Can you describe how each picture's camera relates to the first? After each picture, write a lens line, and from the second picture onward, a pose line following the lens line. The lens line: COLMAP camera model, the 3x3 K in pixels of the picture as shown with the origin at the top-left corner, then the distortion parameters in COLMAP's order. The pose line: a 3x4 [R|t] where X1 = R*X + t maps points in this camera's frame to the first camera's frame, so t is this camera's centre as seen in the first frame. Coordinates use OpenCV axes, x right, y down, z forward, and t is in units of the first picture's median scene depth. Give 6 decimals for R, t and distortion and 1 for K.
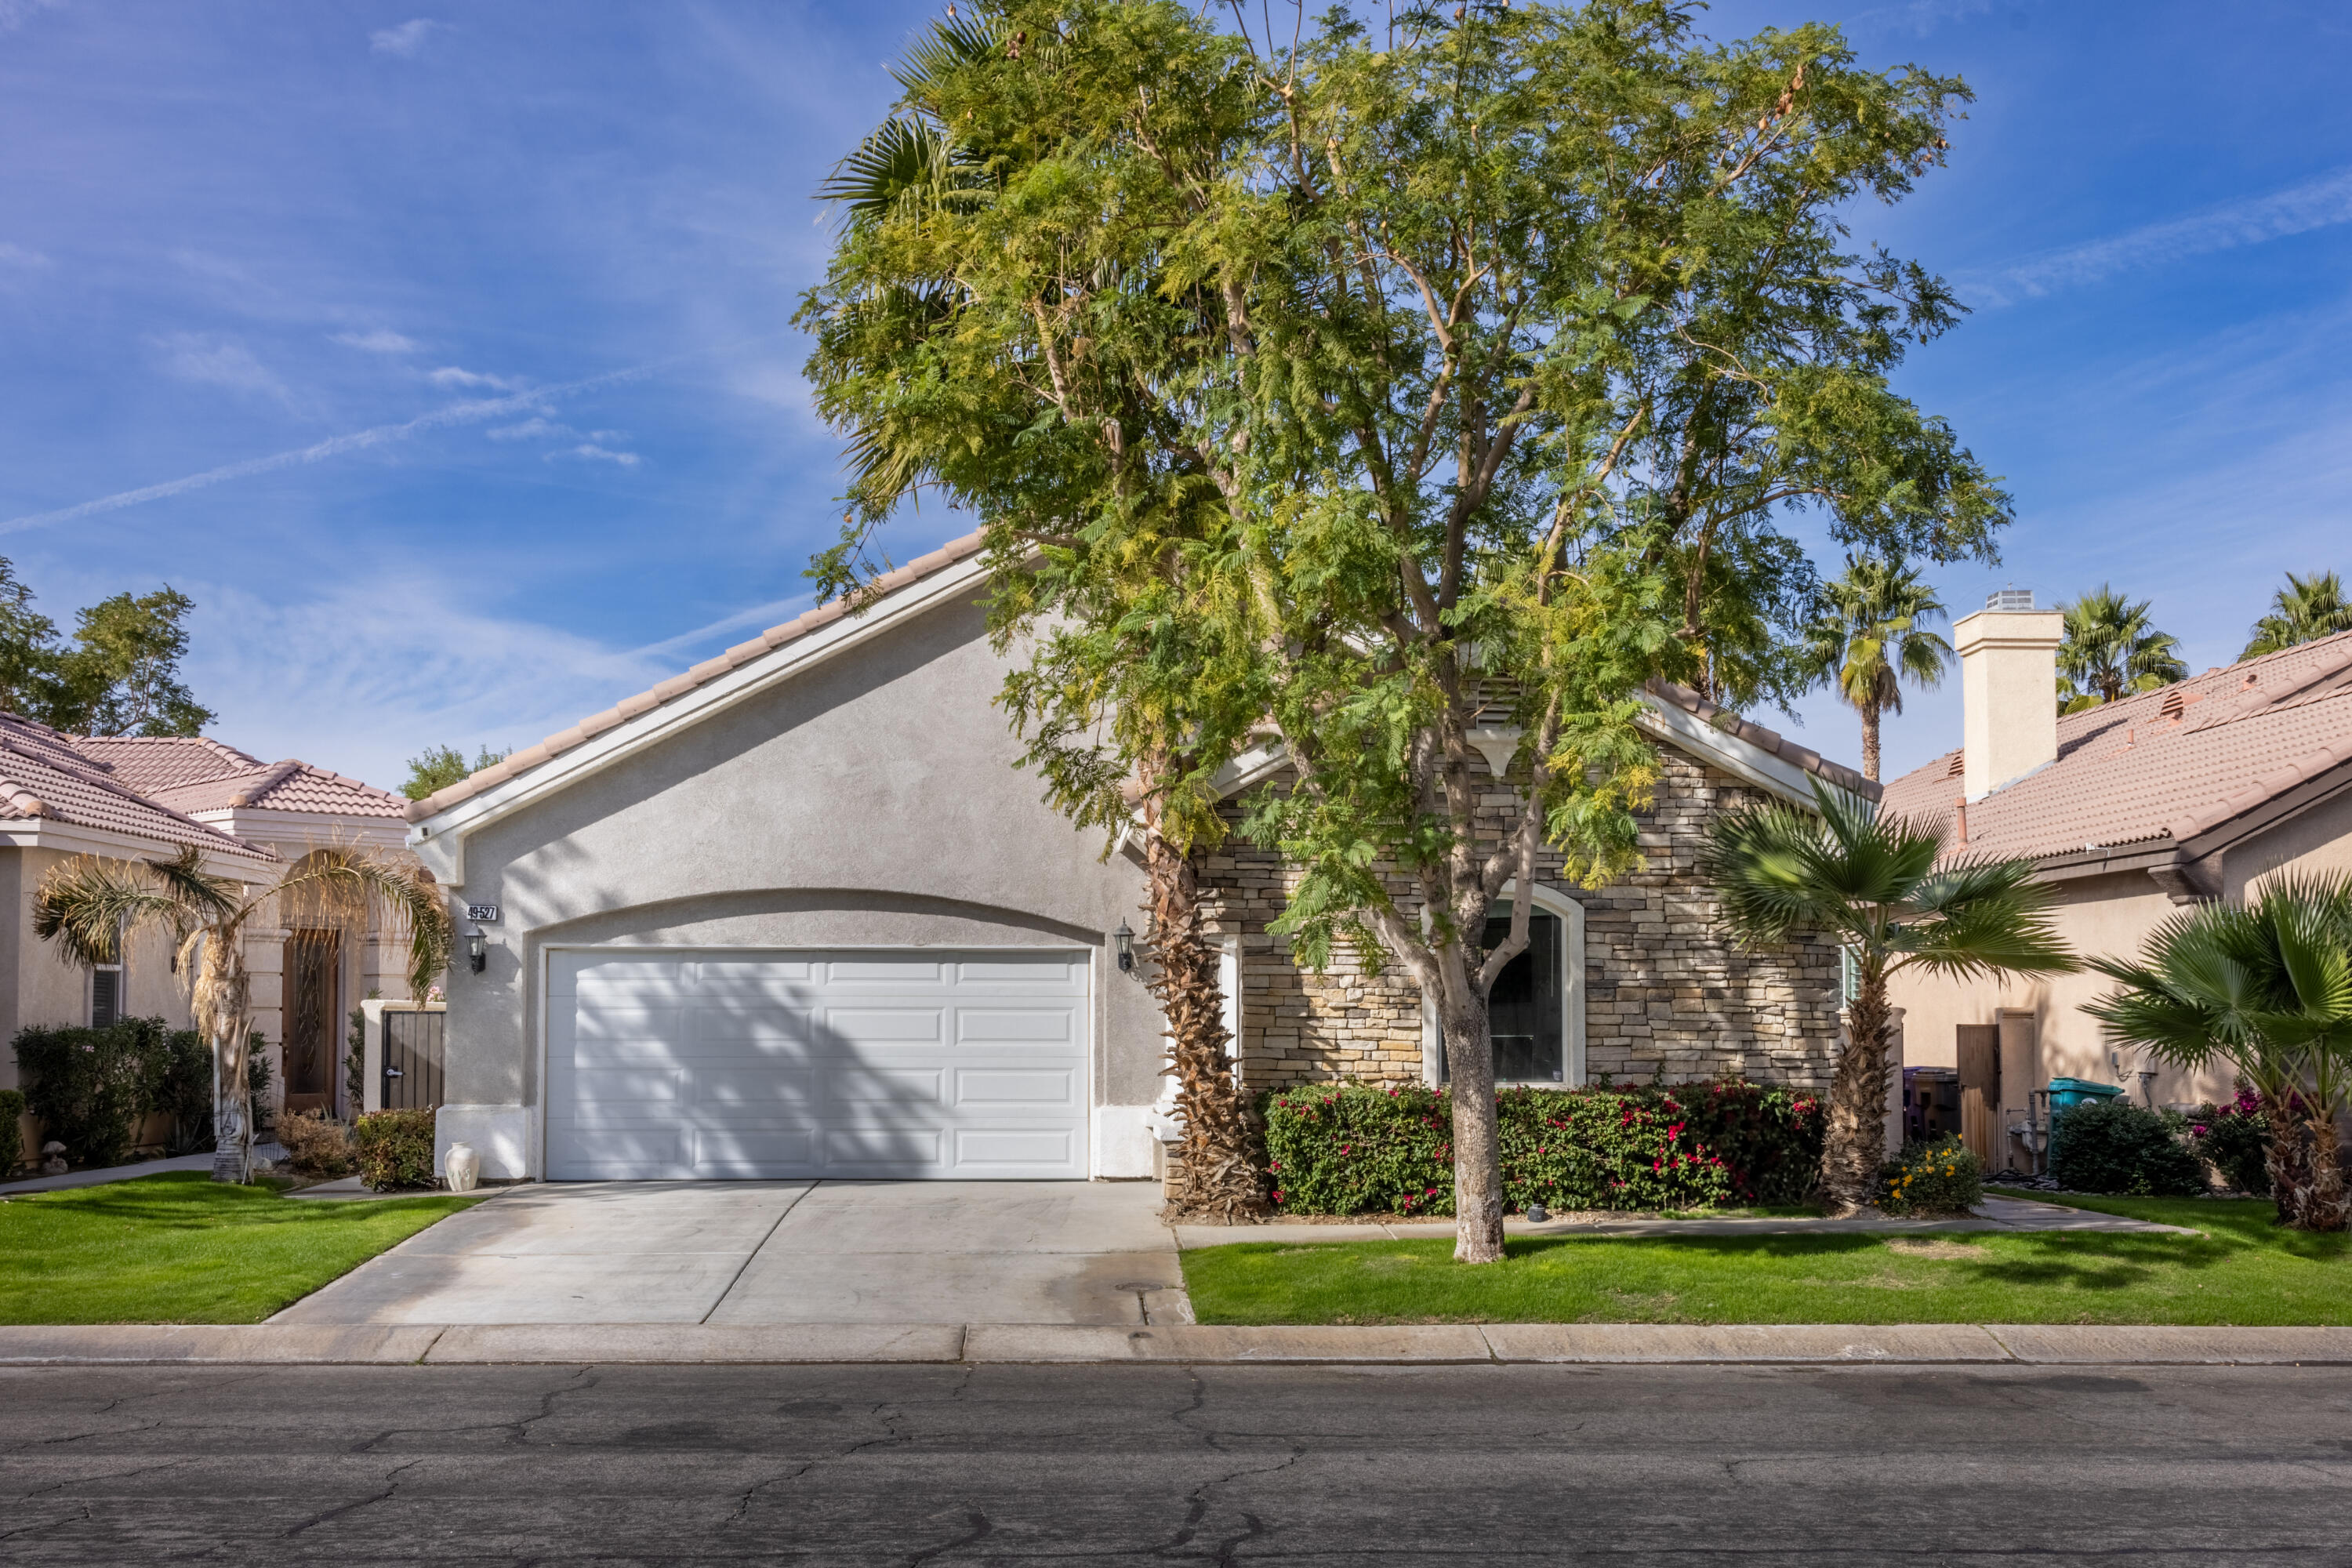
lens RADIAL K [[2269.4, 0, 1097.1], [0, 2269.4, 790.5], [0, 0, 1]] dist [0.008029, 0.017622]
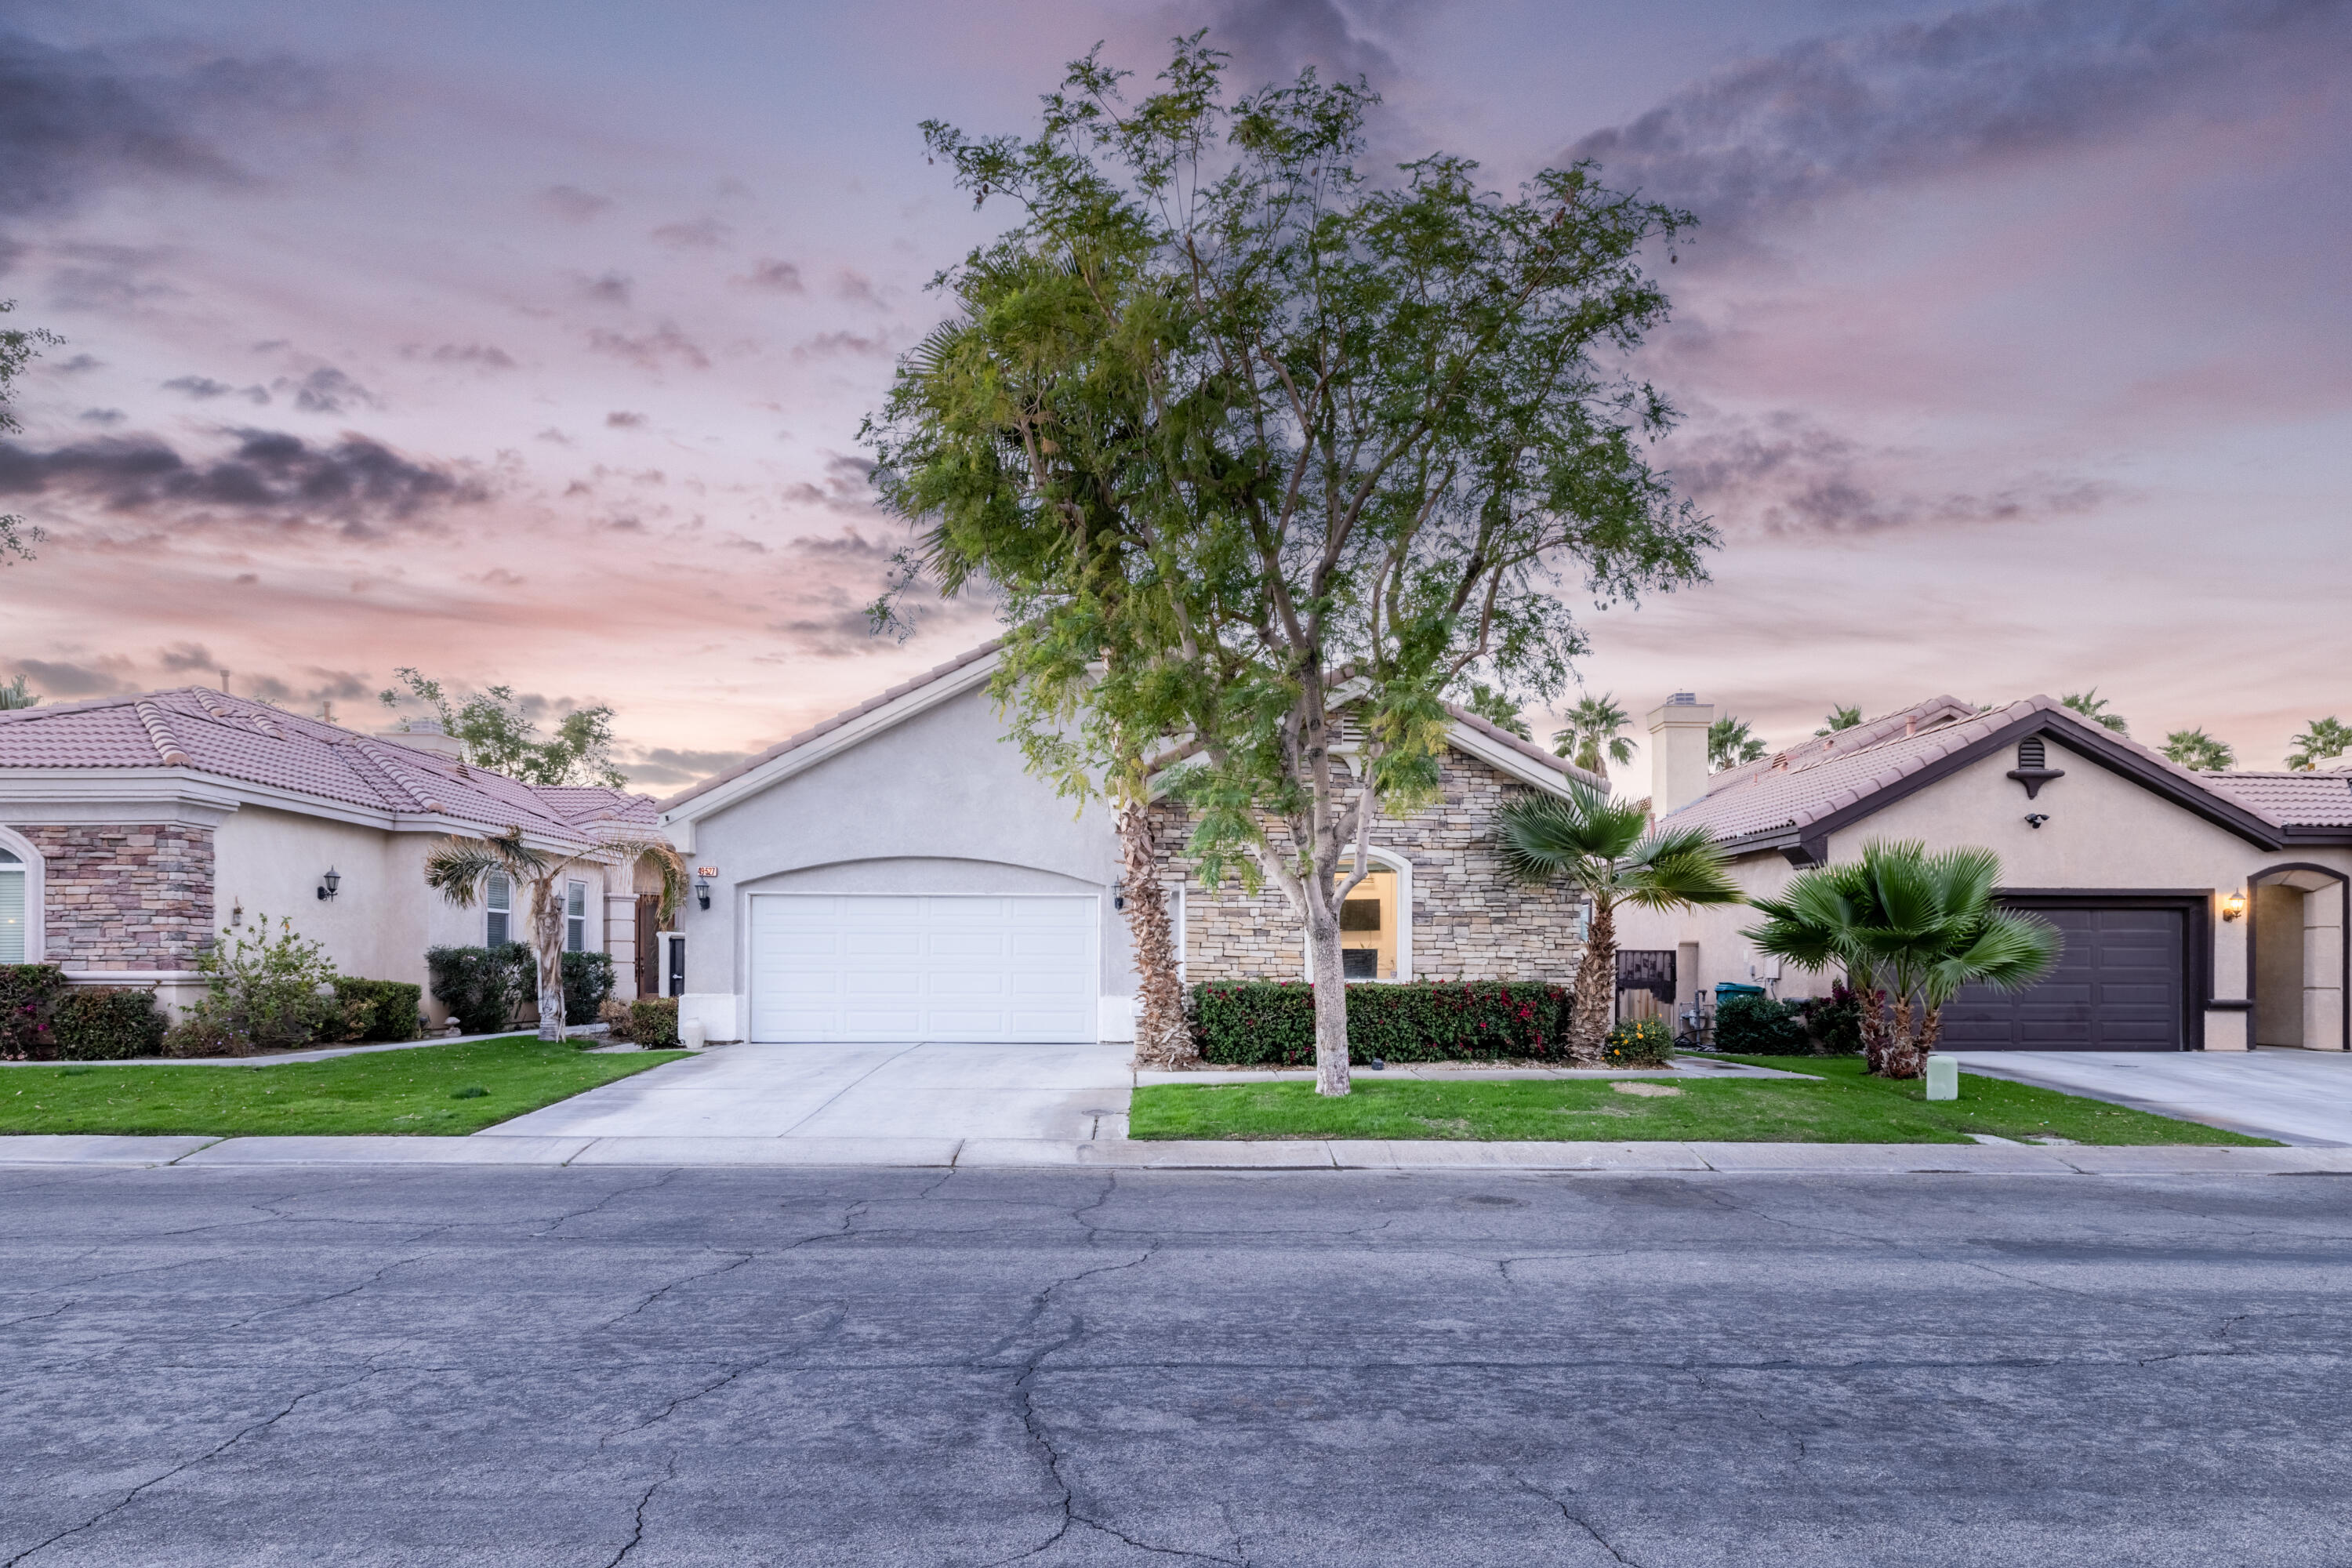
lens RADIAL K [[1192.0, 0, 1174.4], [0, 1192.0, 883.9], [0, 0, 1]] dist [0.003515, 0.000374]
pose [[0.999988, 0.004416, -0.001876, 0.058262], [-0.004360, 0.999576, 0.028772, 0.043124], [0.002002, -0.028764, 0.999584, 0.208005]]
